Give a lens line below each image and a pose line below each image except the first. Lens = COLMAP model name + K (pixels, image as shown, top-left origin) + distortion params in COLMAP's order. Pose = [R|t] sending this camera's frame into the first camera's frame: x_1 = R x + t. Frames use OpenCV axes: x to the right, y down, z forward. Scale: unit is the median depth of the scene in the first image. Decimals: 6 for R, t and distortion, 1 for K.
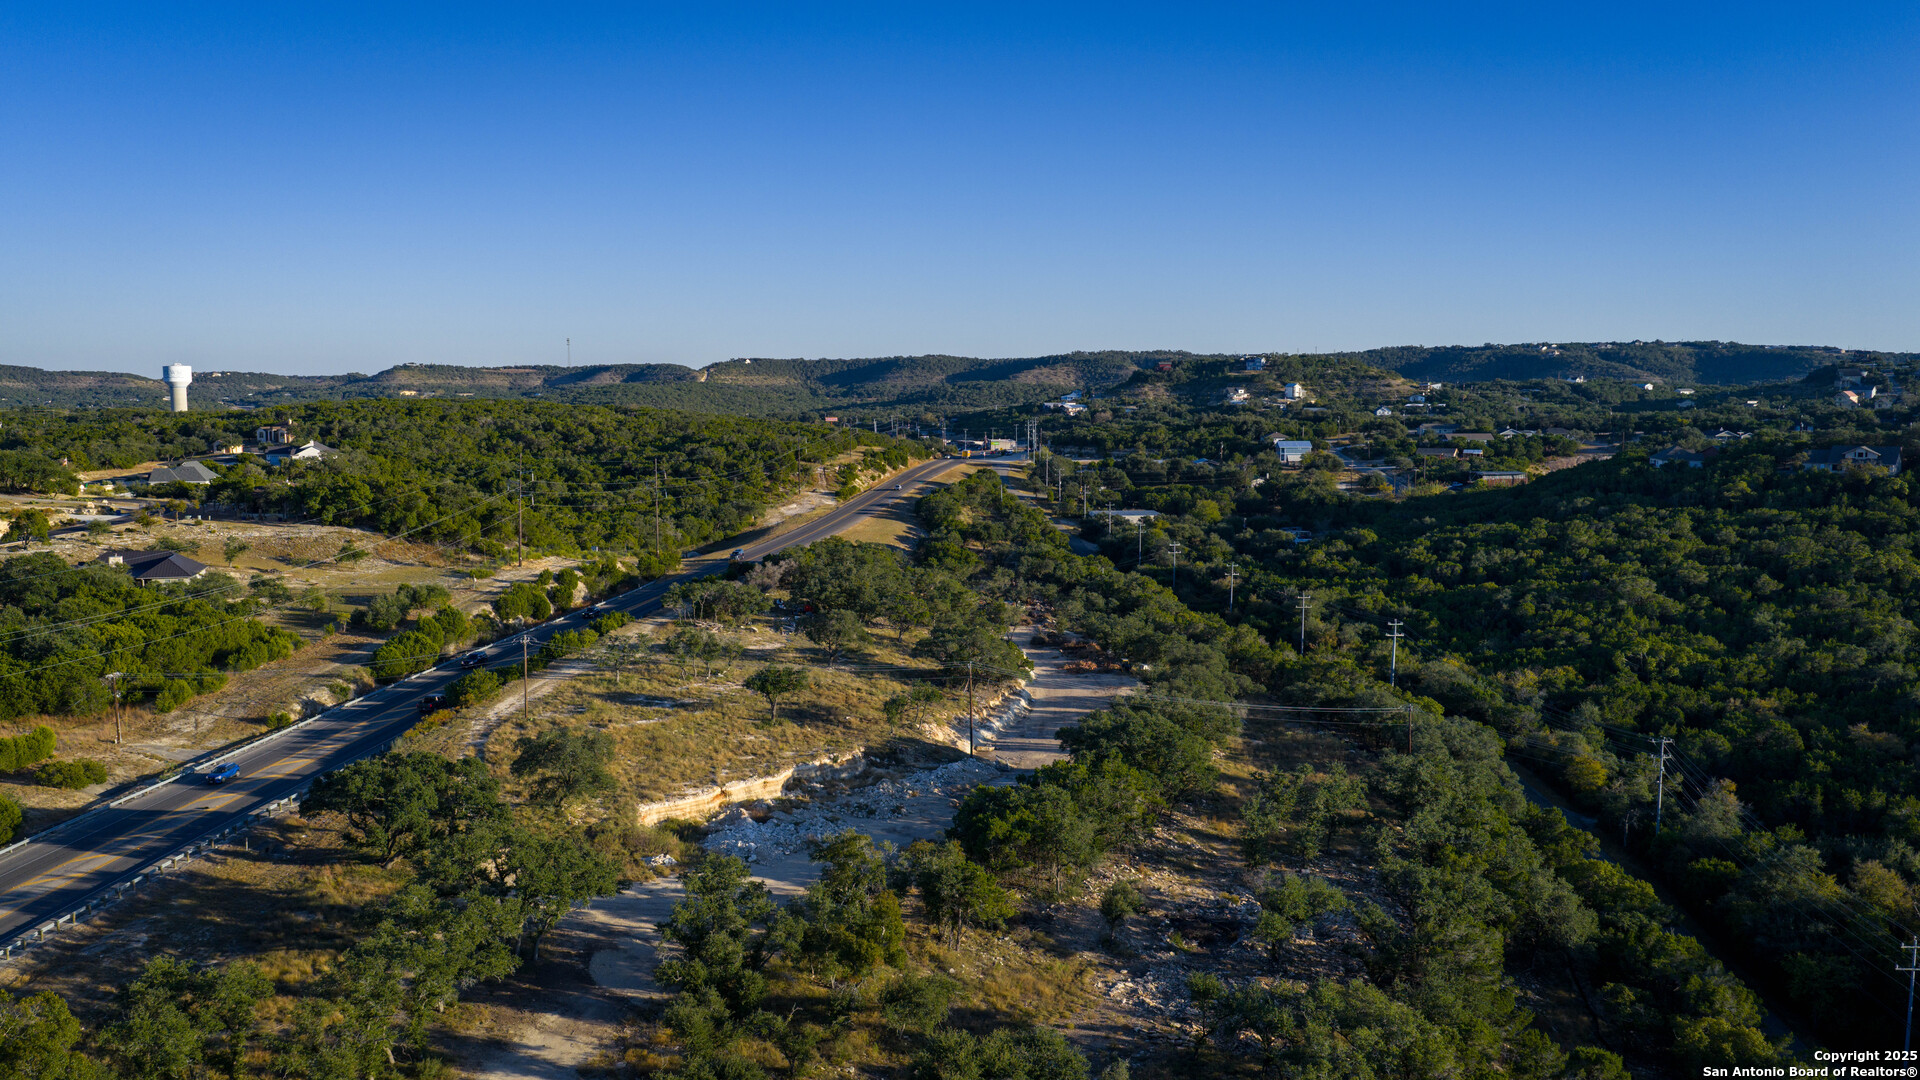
lens RADIAL K [[1583.5, 0, 958.8], [0, 1583.5, 543.8], [0, 0, 1]] dist [0.028471, -0.061941]
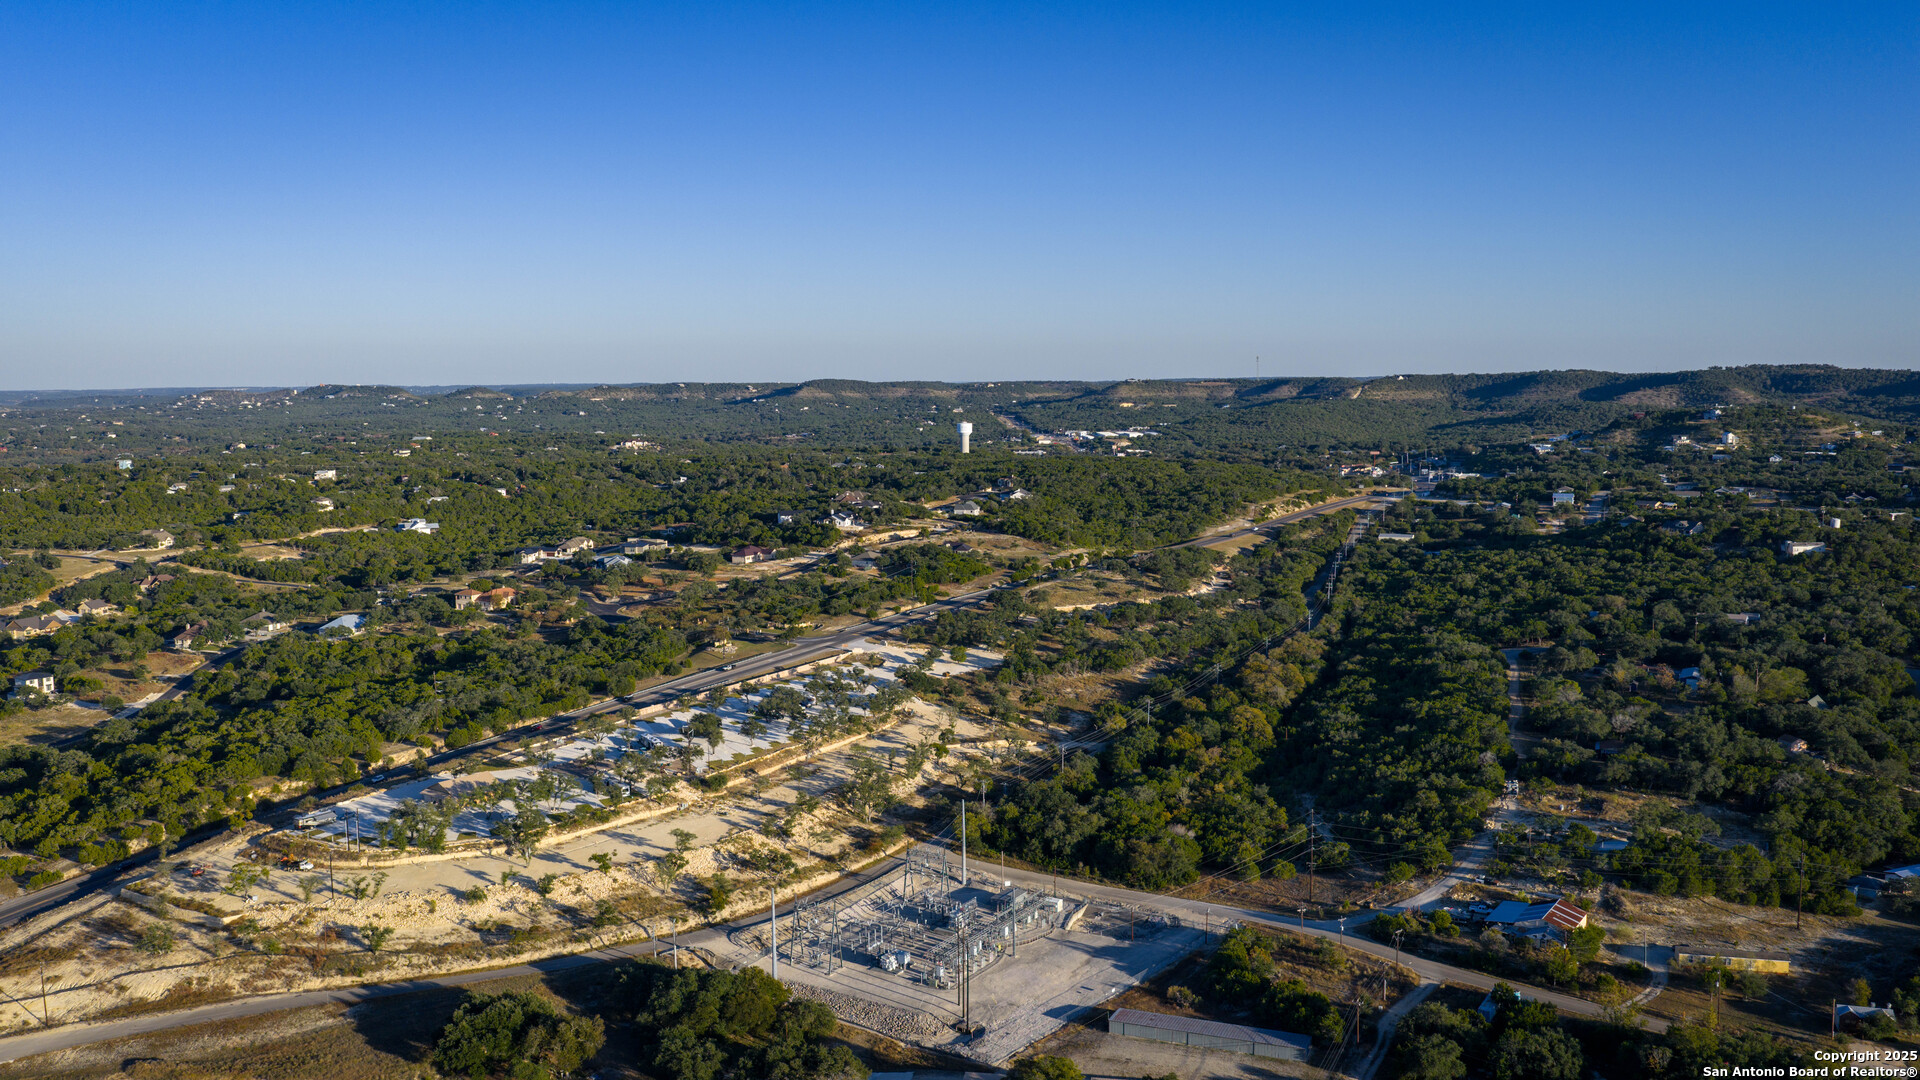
lens RADIAL K [[1583.5, 0, 959.1], [0, 1583.5, 533.0], [0, 0, 1]] dist [0.028471, -0.061941]
pose [[0.897350, 0.037734, -0.439704, 0.349088], [-0.034948, 0.999285, 0.014434, -0.023169], [0.439934, 0.002414, 0.898027, -0.724819]]
